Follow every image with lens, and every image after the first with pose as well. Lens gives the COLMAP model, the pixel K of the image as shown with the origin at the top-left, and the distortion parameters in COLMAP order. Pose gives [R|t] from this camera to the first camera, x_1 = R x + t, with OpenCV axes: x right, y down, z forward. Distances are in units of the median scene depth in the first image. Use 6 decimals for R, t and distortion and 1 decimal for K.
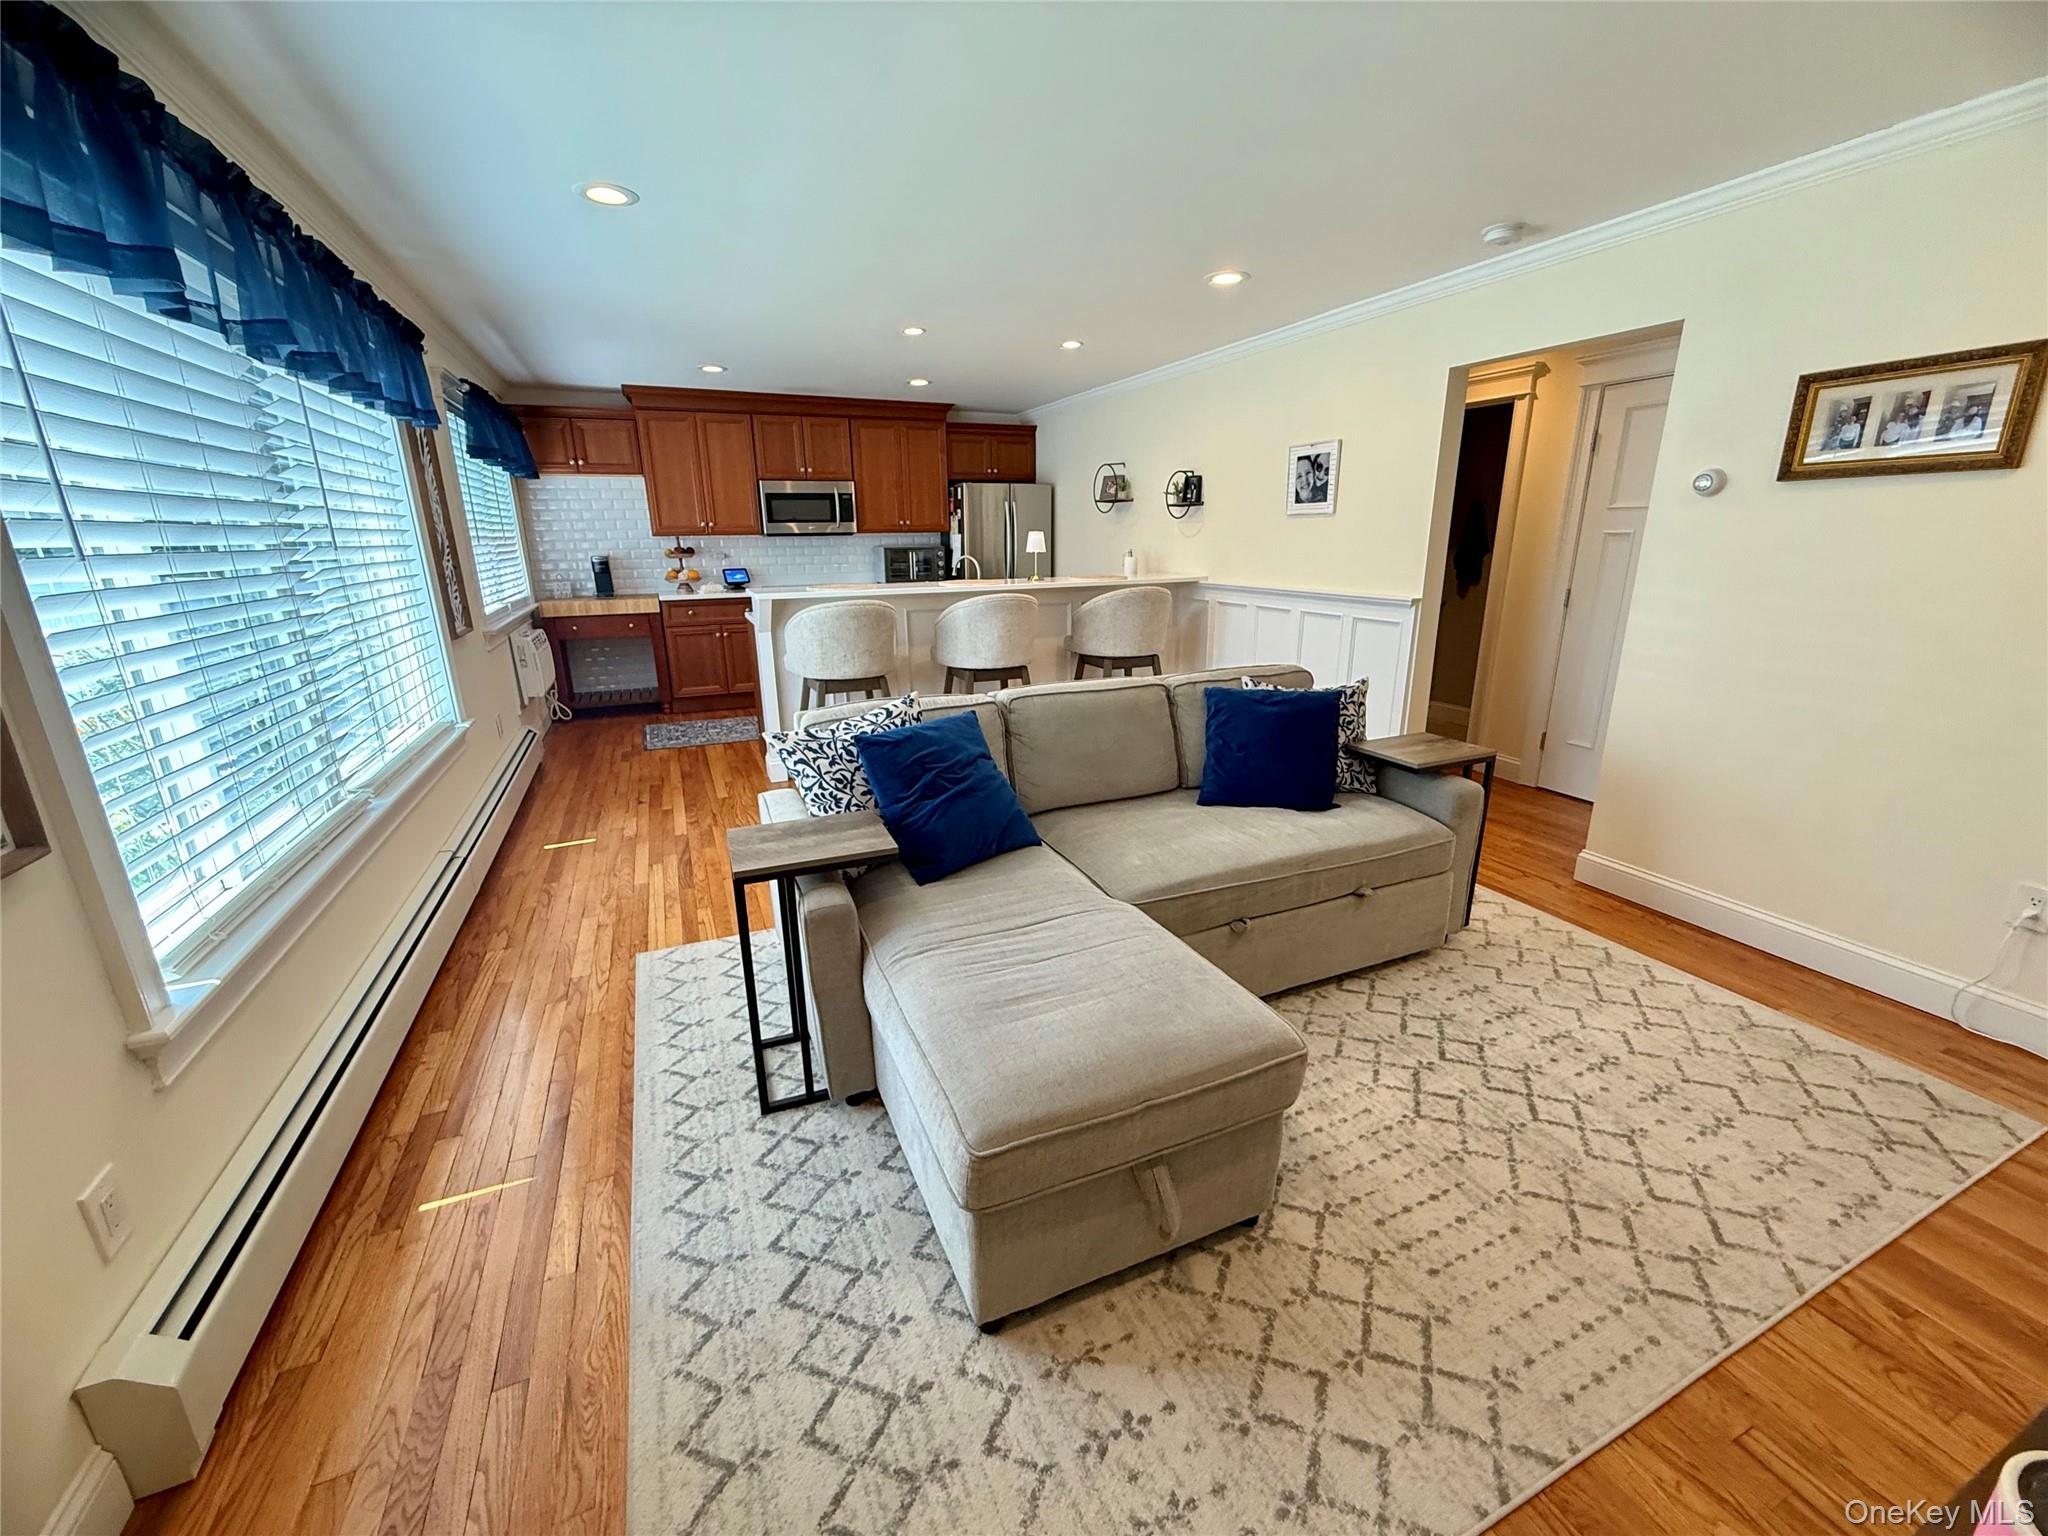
lens RADIAL K [[815.7, 0, 1019.4], [0, 815.7, 768.4], [0, 0, 1]] dist [-0.000990, -0.000006]
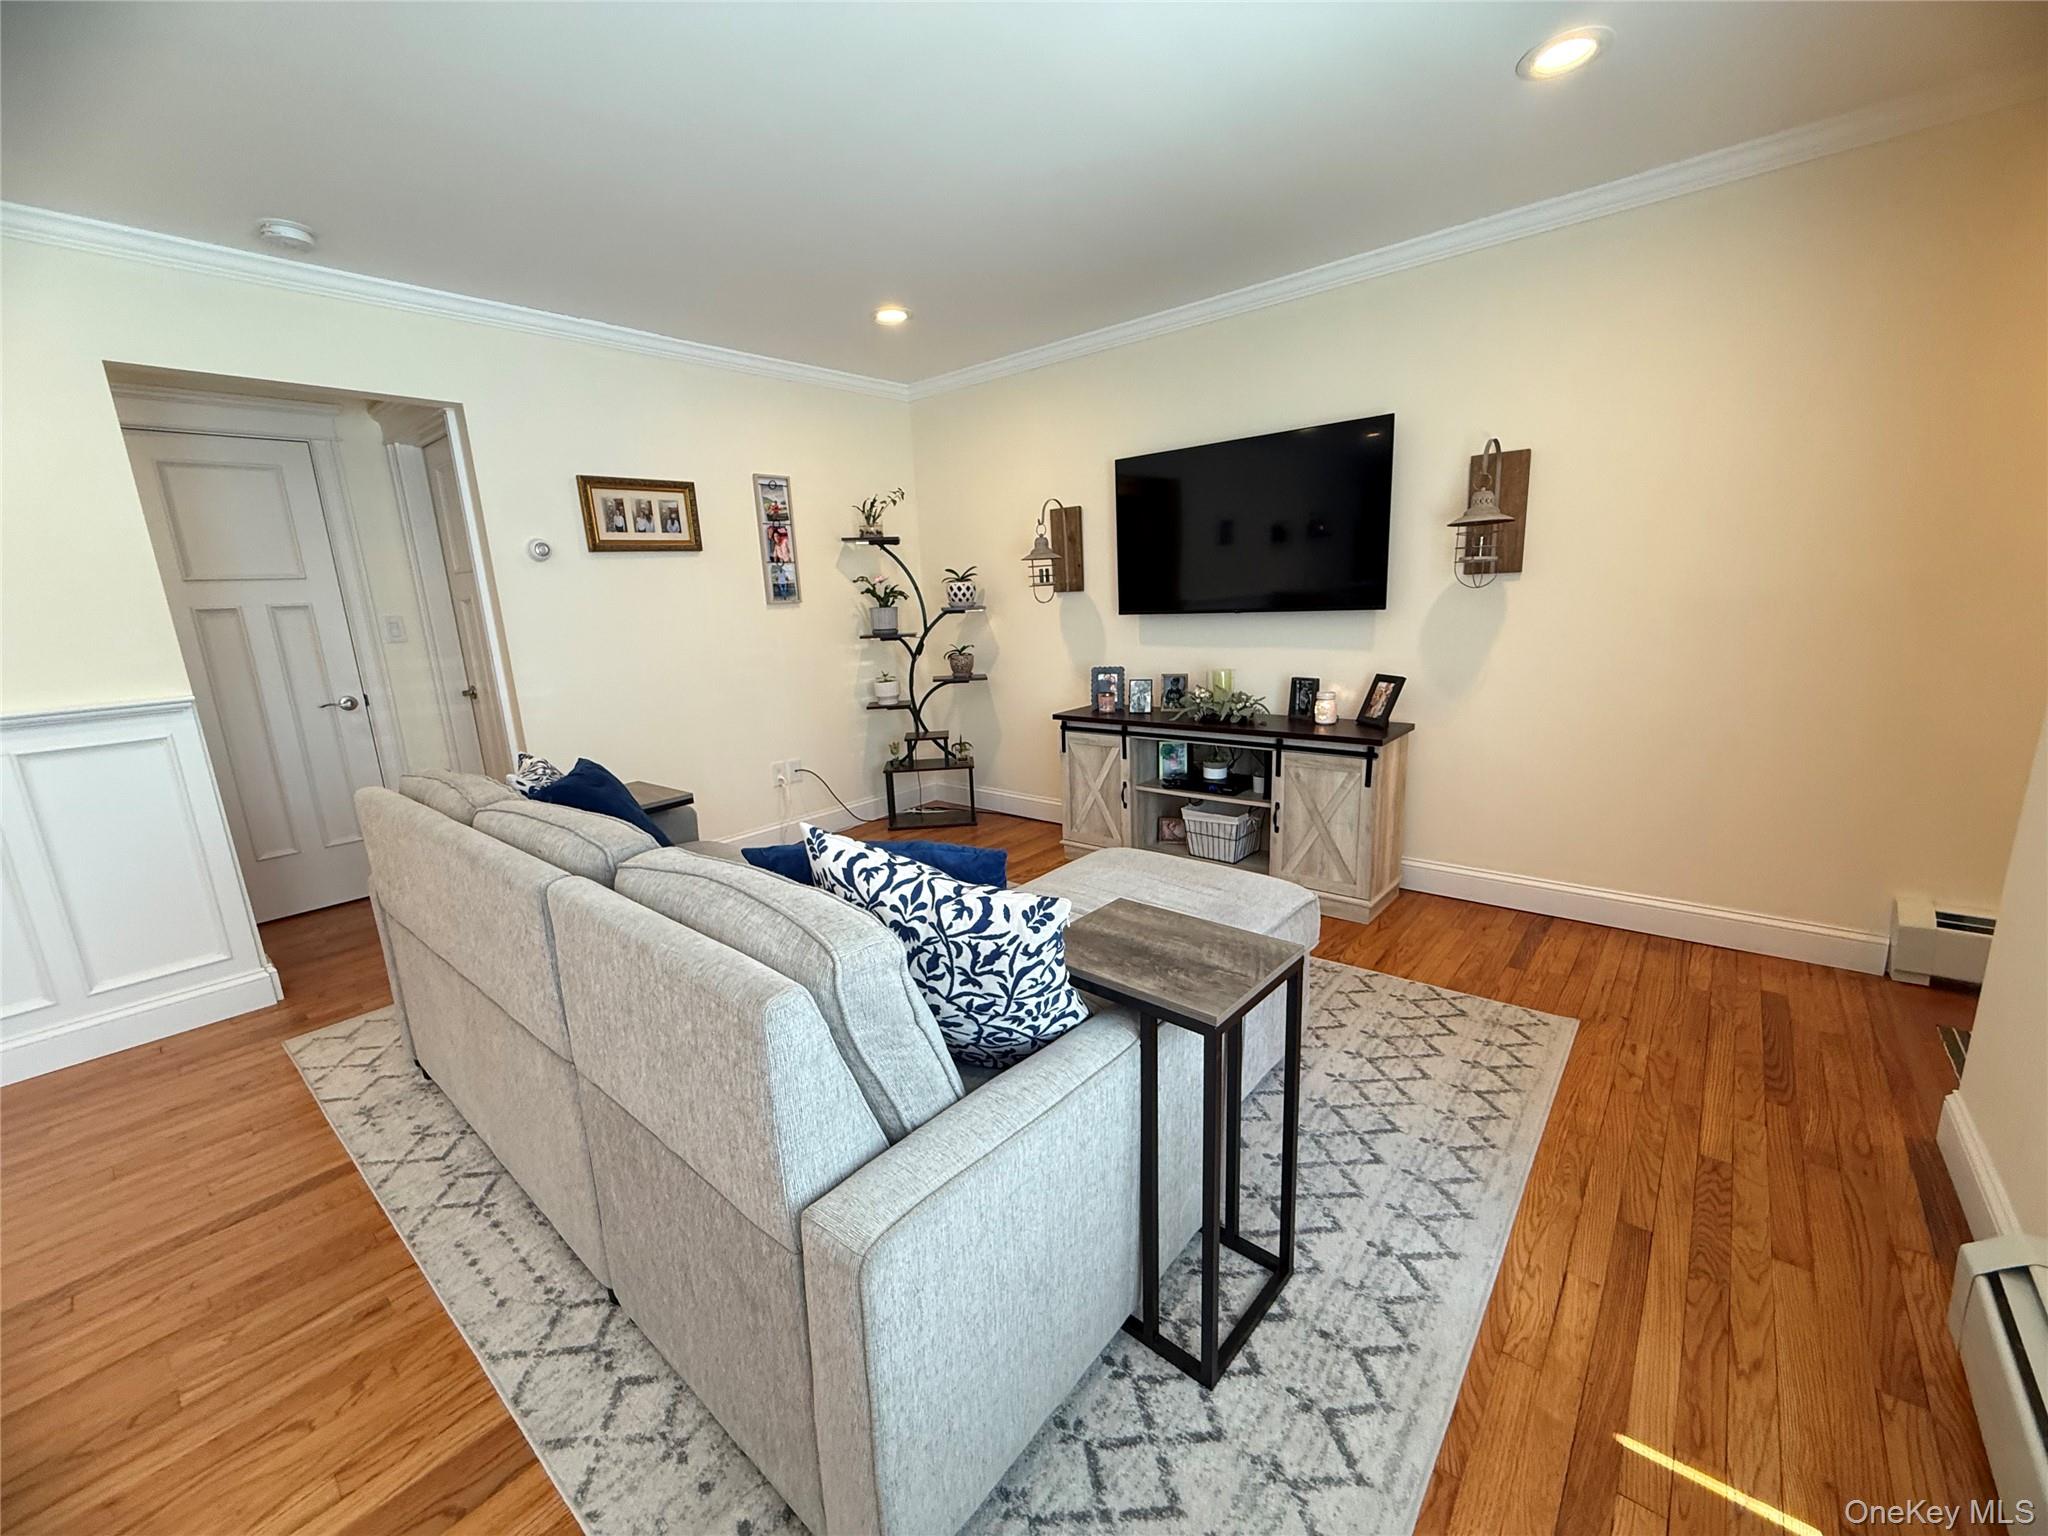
lens RADIAL K [[815.7, 0, 1016.5], [0, 815.7, 769.7], [0, 0, 1]] dist [-0.000990, -0.000006]
pose [[-0.435366, -0.162738, 0.885422, -0.527169], [0.300657, 0.900772, 0.313393, -0.202191], [-0.848564, 0.402649, -0.343237, 0.854126]]
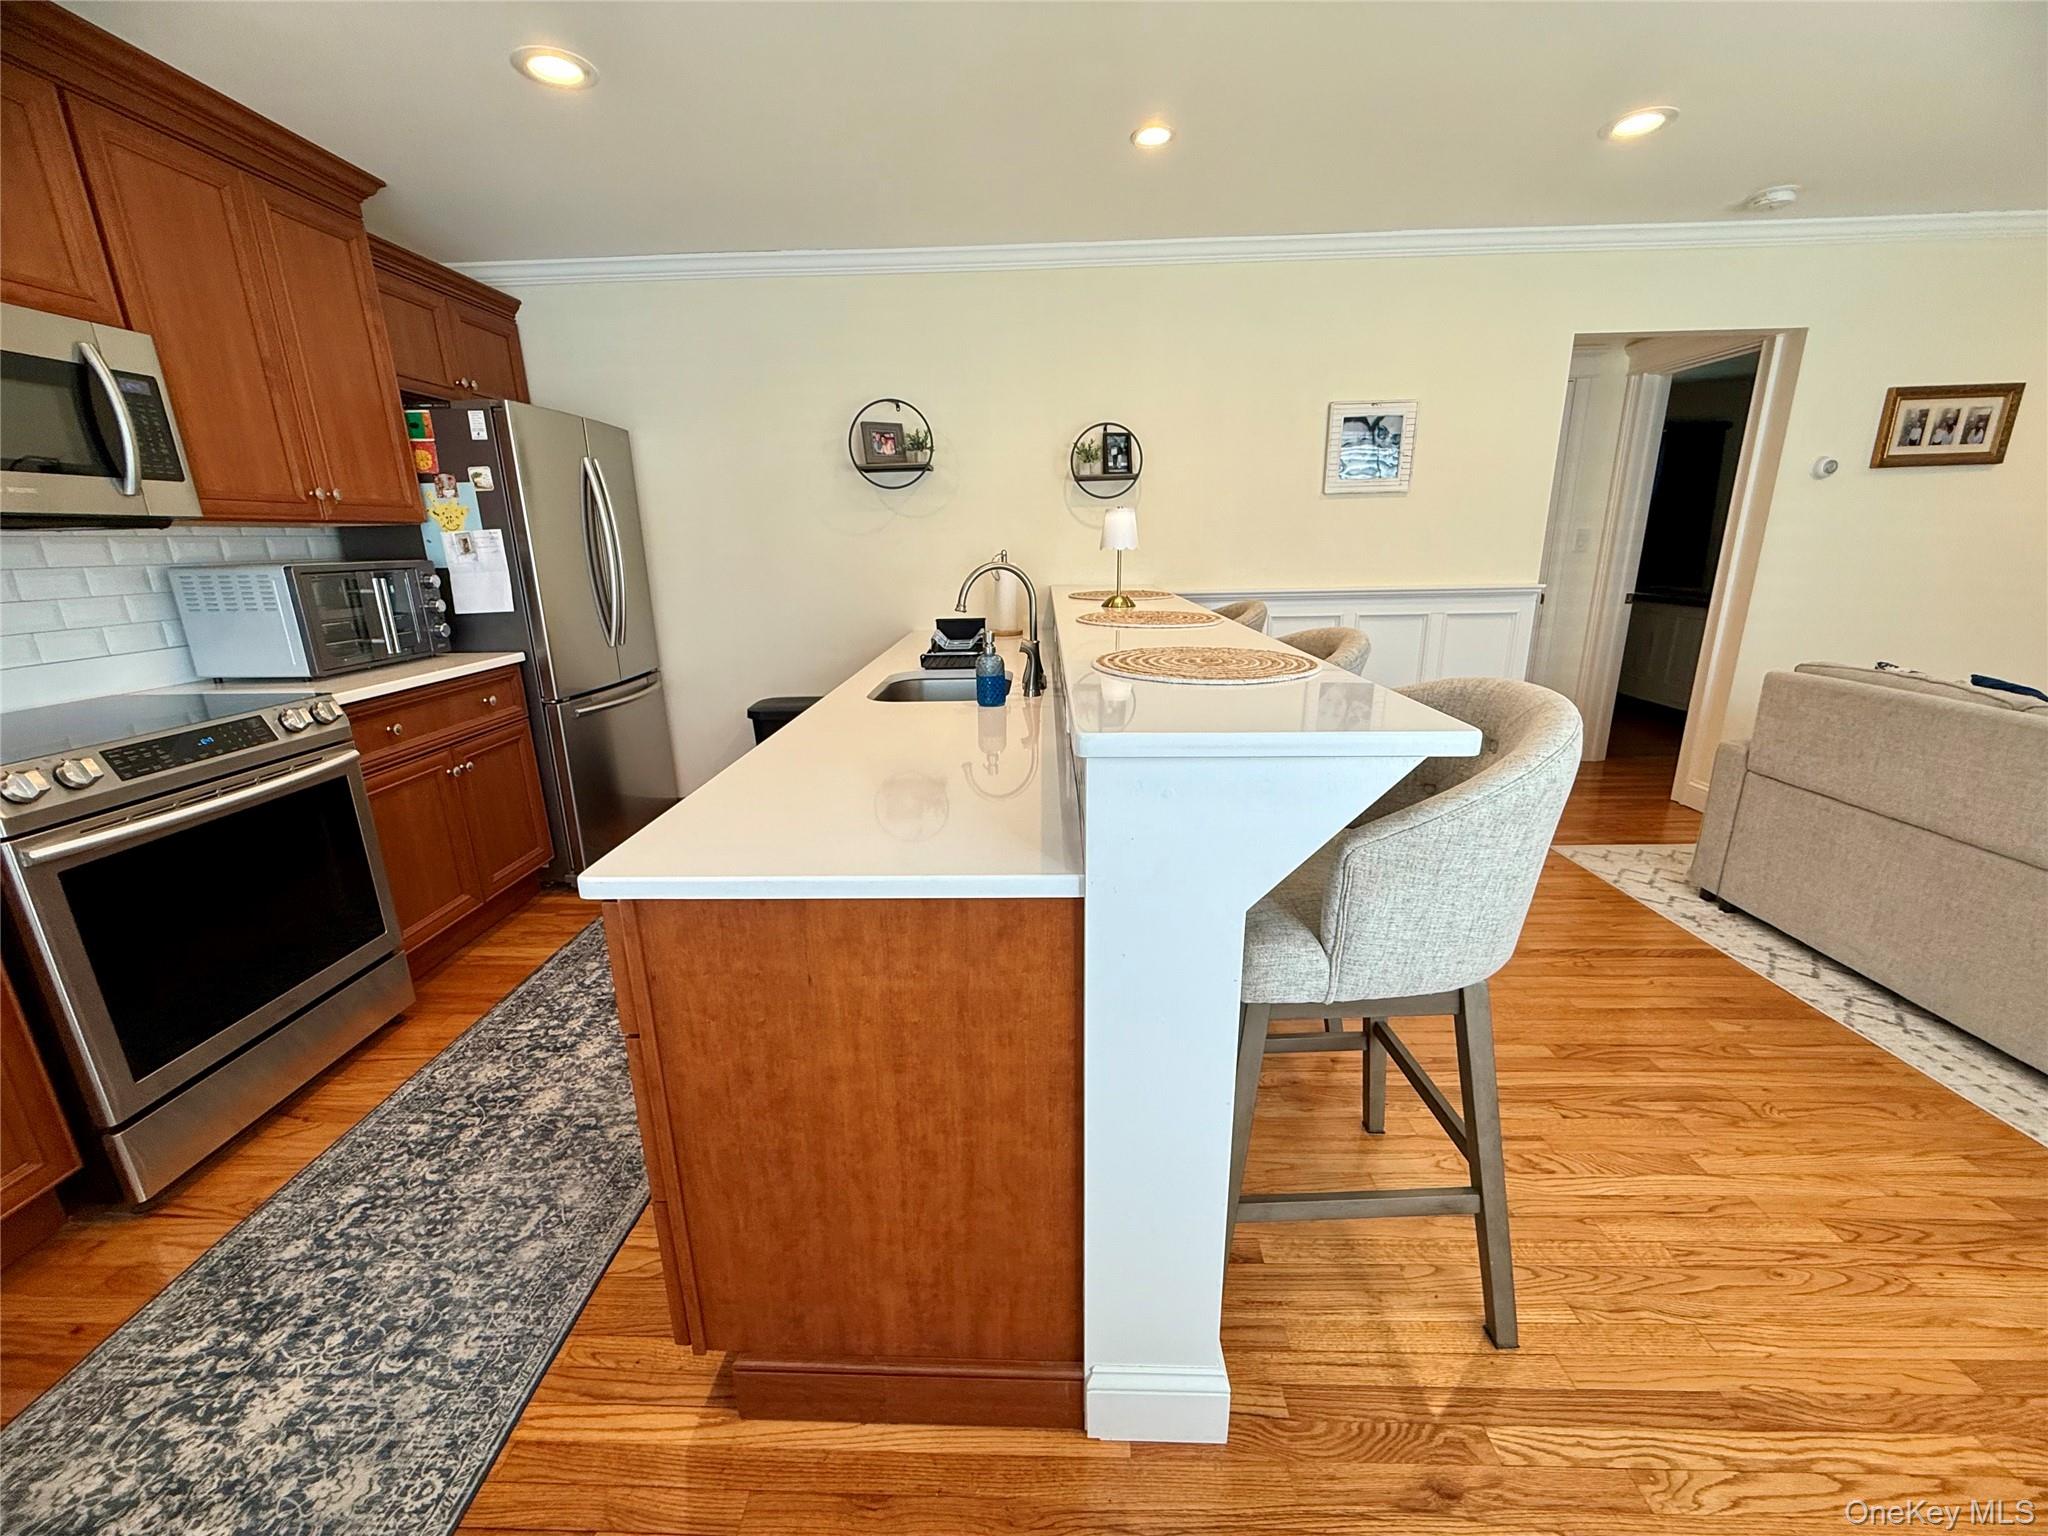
lens RADIAL K [[815.7, 0, 1018.5], [0, 815.7, 767.4], [0, 0, 1]] dist [-0.000990, -0.000006]
pose [[0.428604, -0.243410, 0.870086, -0.784136], [0.266825, 0.954172, 0.135496, -0.370503], [-0.863193, 0.174087, 0.473911, 1.398872]]
